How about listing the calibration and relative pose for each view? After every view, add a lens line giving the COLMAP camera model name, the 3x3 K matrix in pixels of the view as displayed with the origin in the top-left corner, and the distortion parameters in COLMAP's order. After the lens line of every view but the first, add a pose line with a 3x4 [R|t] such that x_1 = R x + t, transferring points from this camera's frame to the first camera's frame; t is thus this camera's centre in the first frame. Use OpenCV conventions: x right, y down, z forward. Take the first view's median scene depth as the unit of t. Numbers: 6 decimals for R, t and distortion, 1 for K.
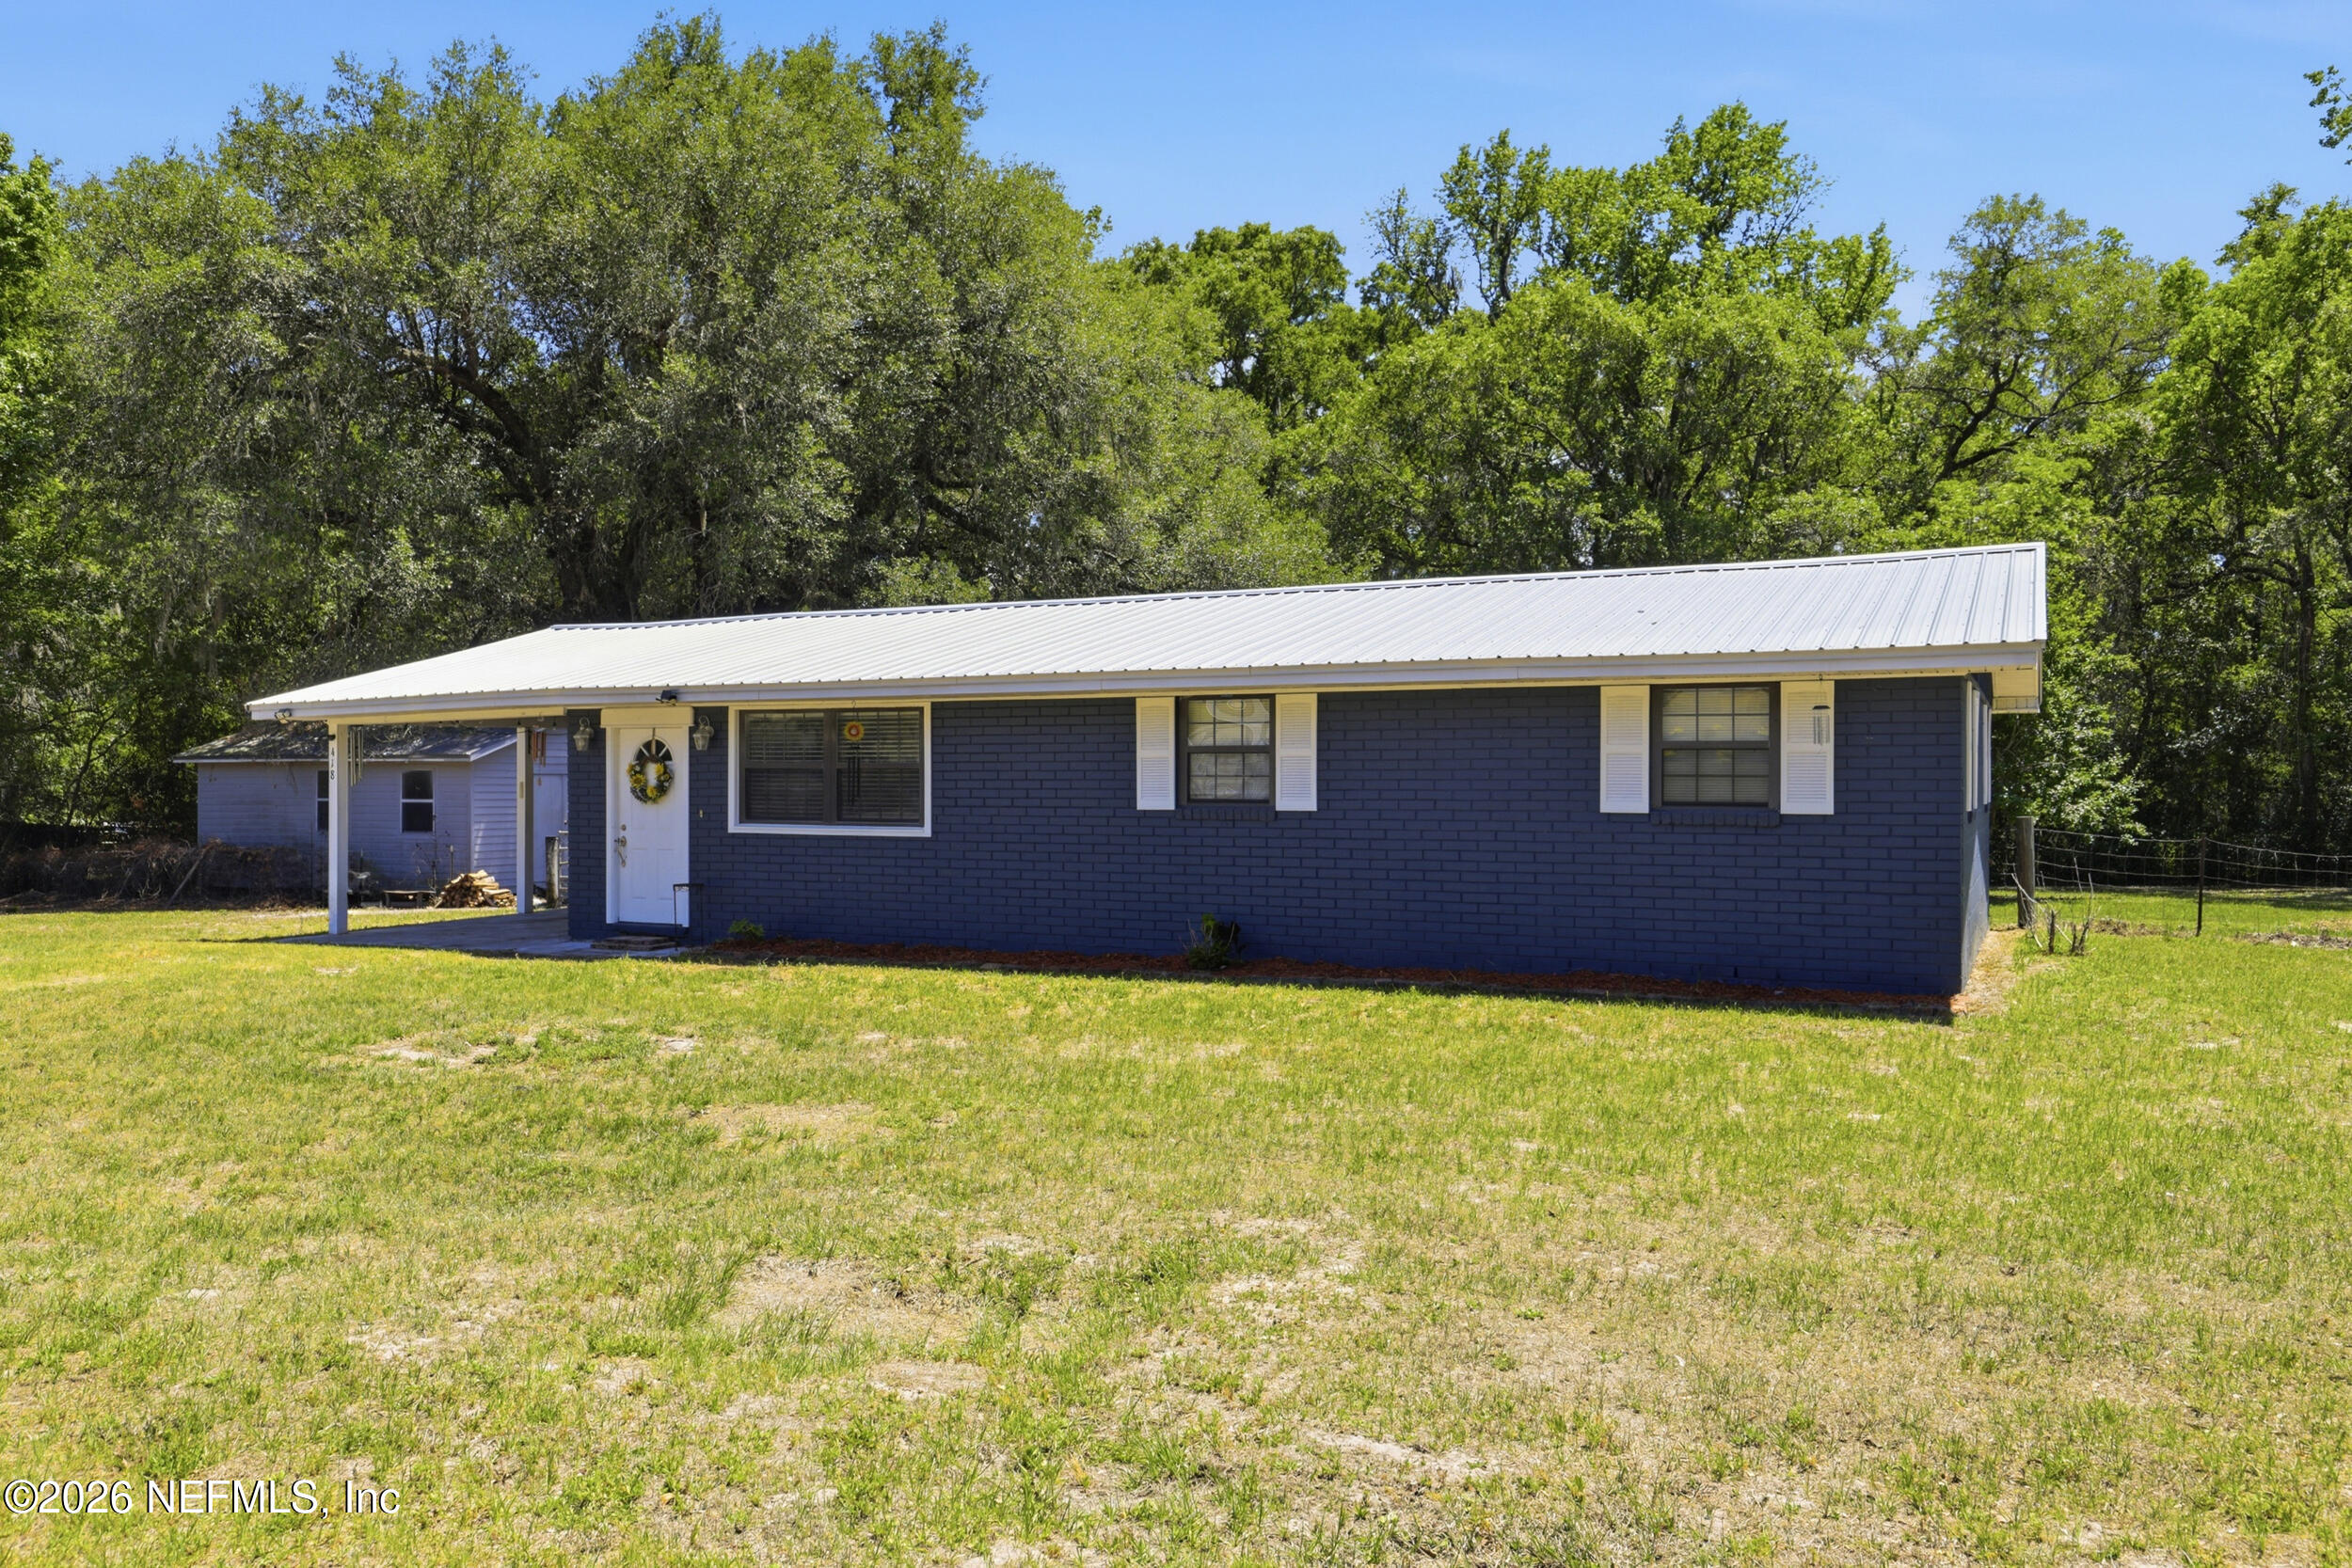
lens RADIAL K [[1449.7, 0, 1175.3], [0, 1449.7, 785.0], [0, 0, 1]] dist [0.009329, 0.003370]
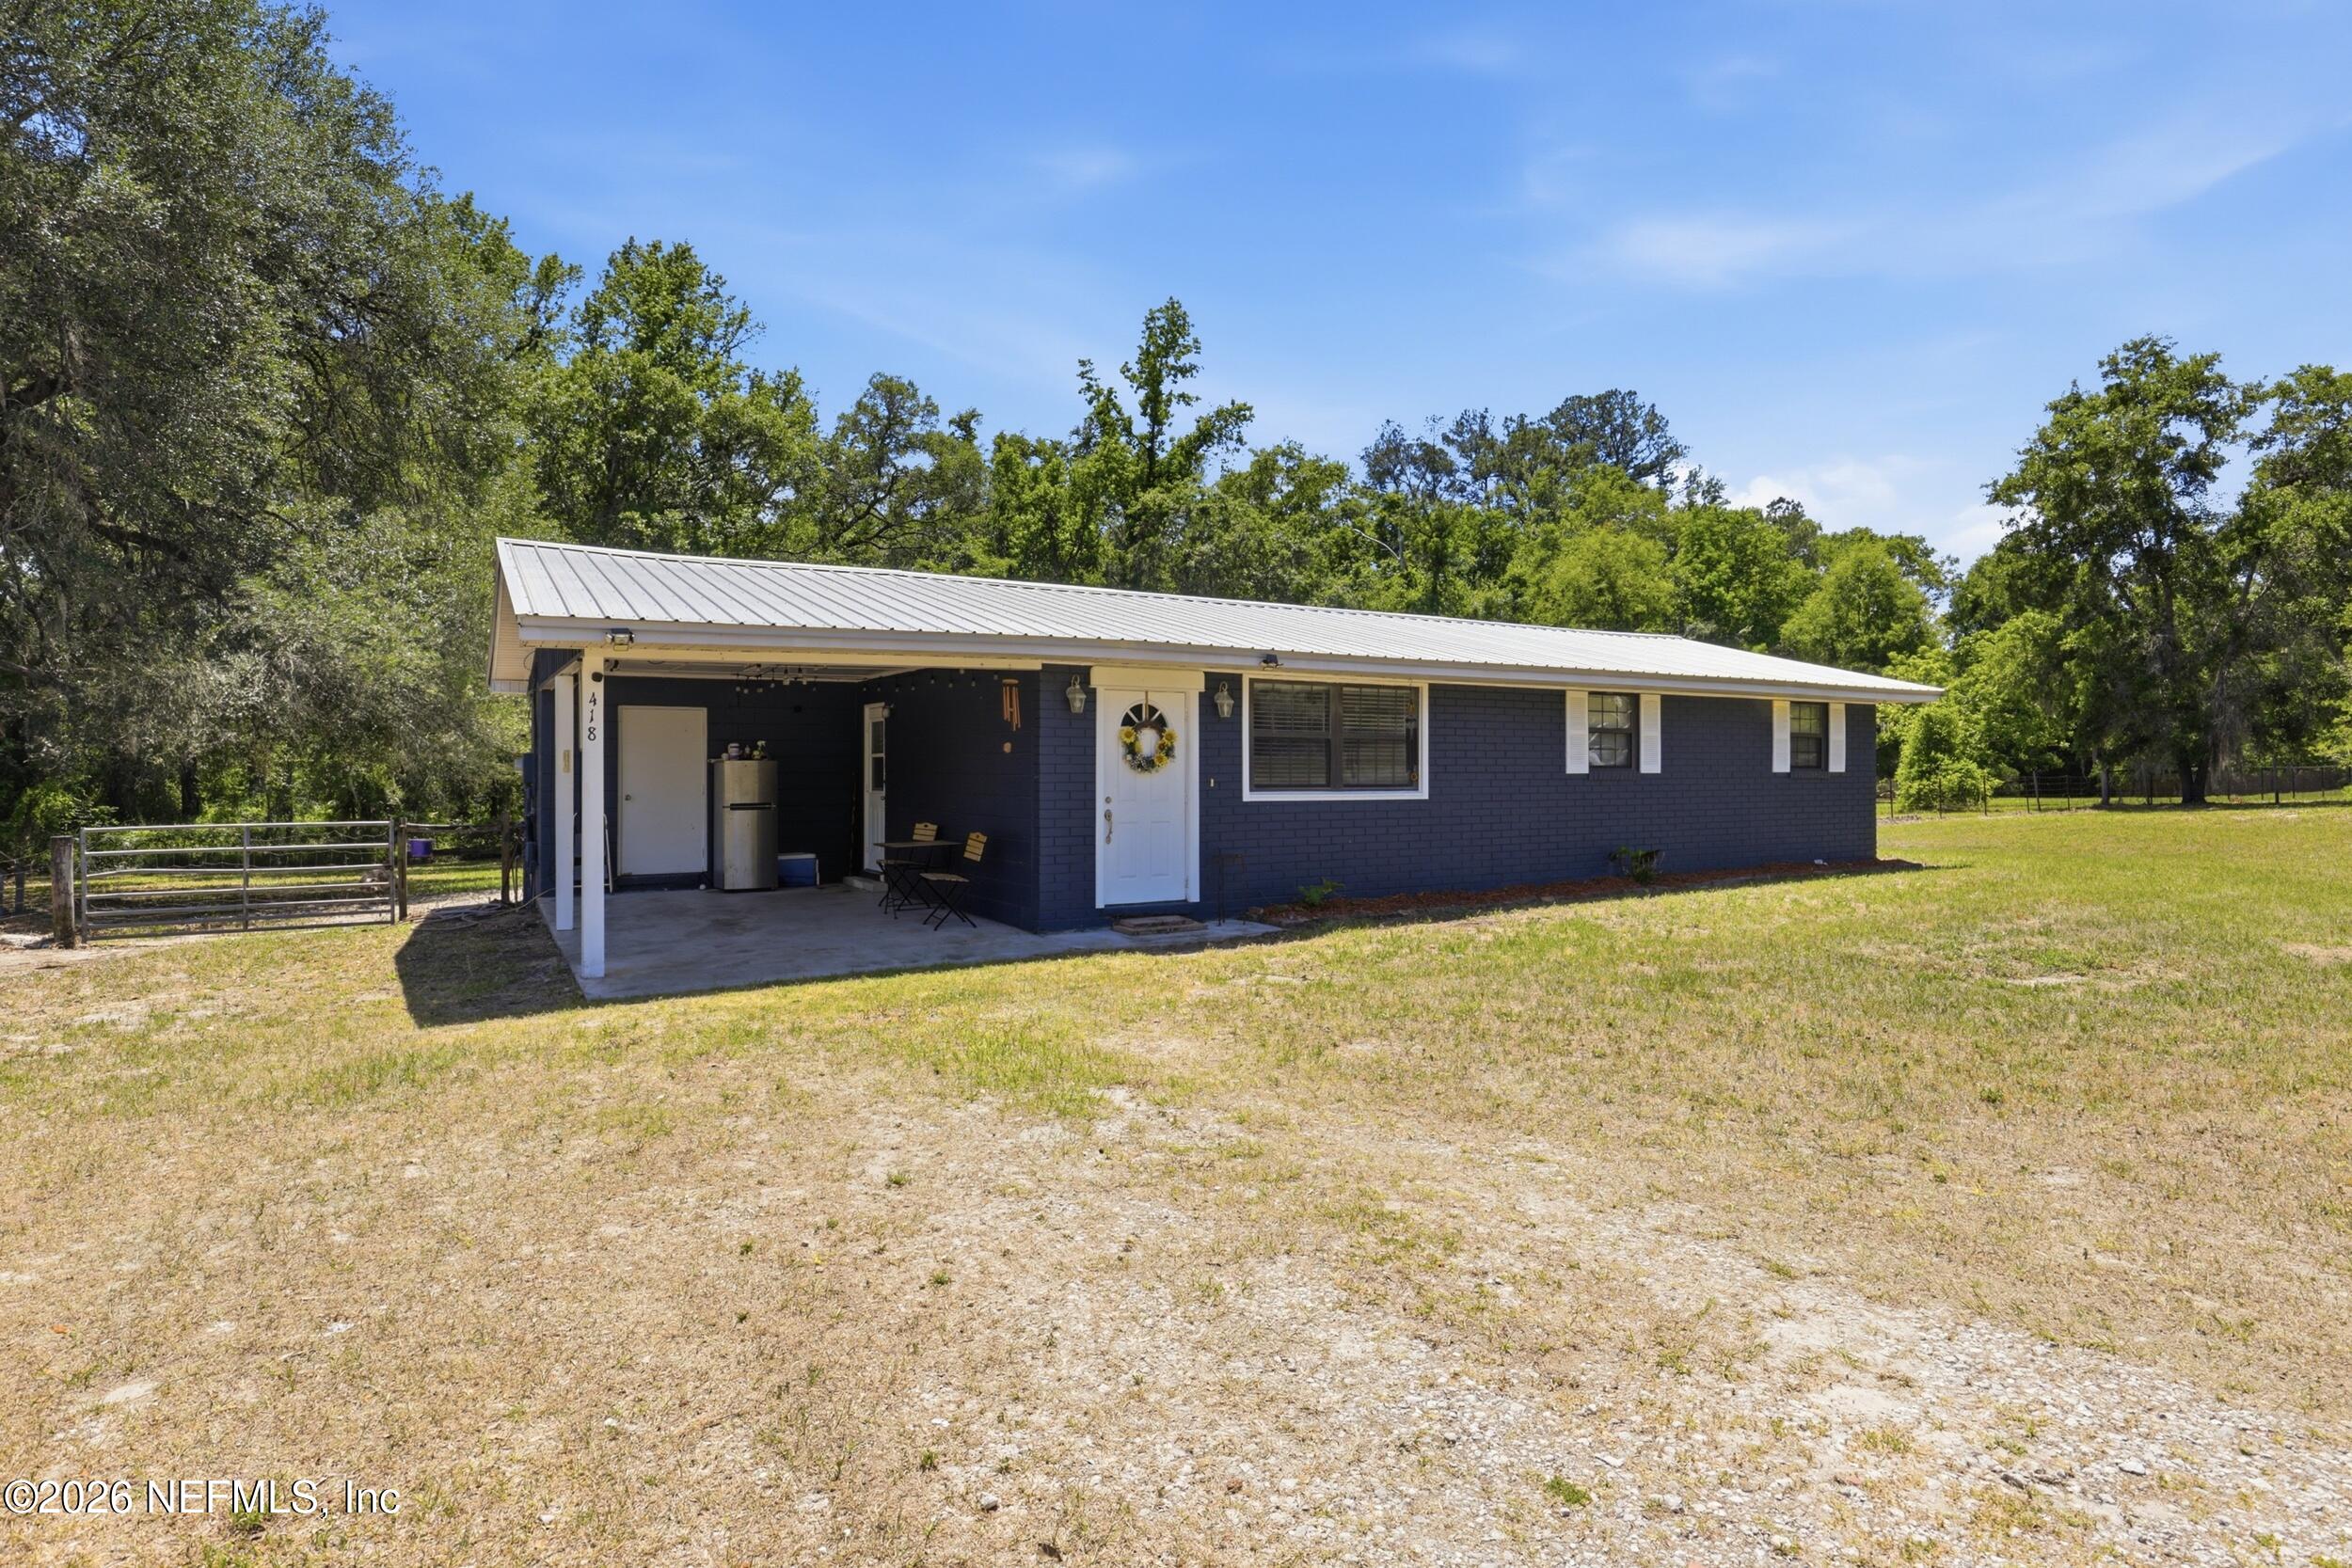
lens RADIAL K [[1087.7, 0, 1175.5], [0, 1087.7, 775.9], [0, 0, 1]] dist [-0.026086, -0.000238]
pose [[0.630537, -0.006654, 0.776130, -0.912245], [0.002486, 0.999975, 0.006554, 0.010367], [-0.776155, -0.002203, 0.630538, 0.568255]]
